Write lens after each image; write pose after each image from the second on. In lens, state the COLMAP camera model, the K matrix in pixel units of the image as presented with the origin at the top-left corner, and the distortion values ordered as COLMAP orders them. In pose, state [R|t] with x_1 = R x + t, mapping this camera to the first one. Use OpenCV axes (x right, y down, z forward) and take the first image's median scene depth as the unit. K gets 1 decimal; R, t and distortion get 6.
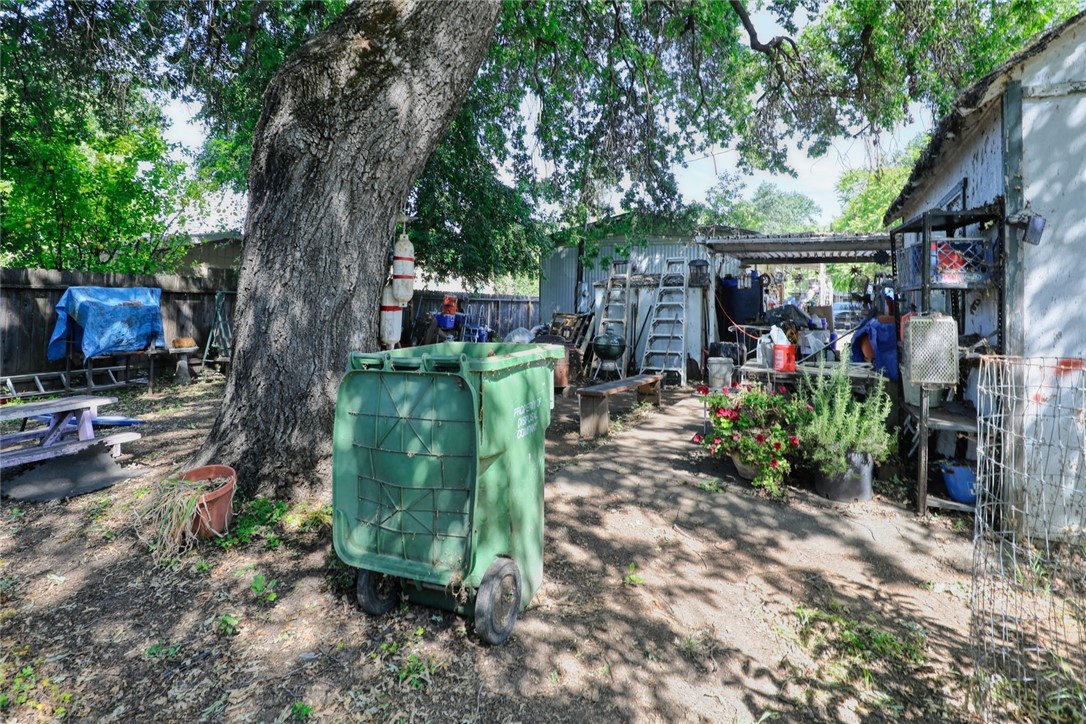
lens RADIAL K [[513.0, 0, 543.0], [0, 513.0, 362.0], [0, 0, 1]] dist [-0.029782, 0.001106]
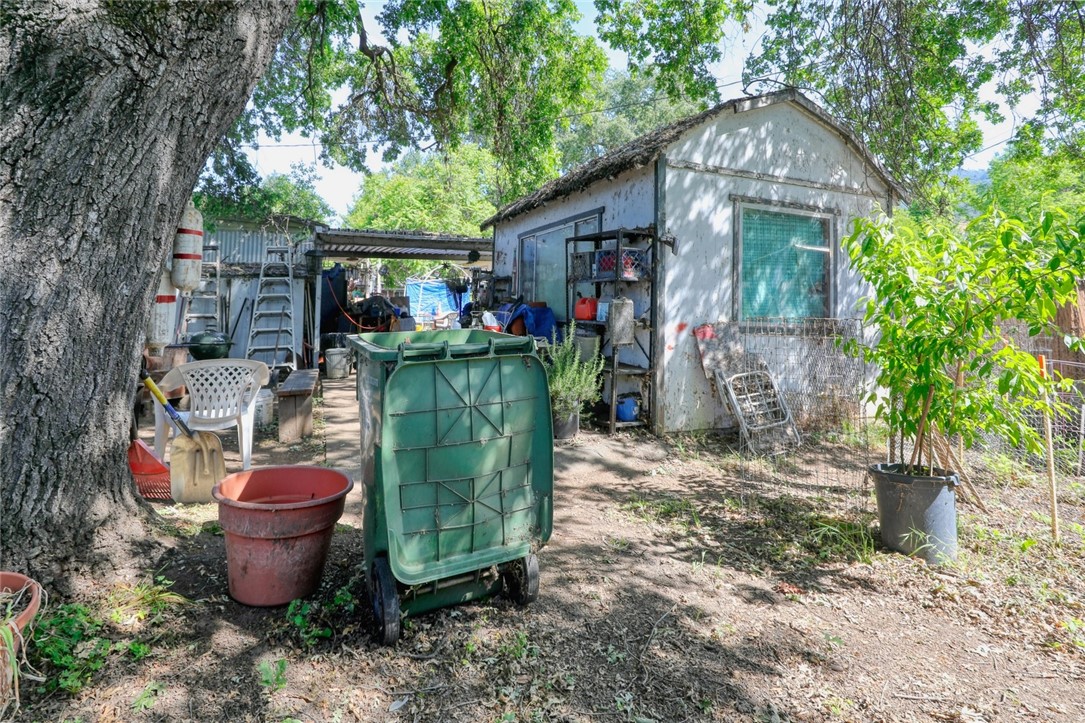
lens RADIAL K [[499.1, 0, 542.5], [0, 499.1, 361.5], [0, 0, 1]] dist [-0.032026, 0.000984]
pose [[0.693194, -0.099154, 0.713898, -0.477995], [0.085782, 0.994802, 0.054876, -0.009031], [-0.715628, 0.023200, 0.698096, 0.138824]]
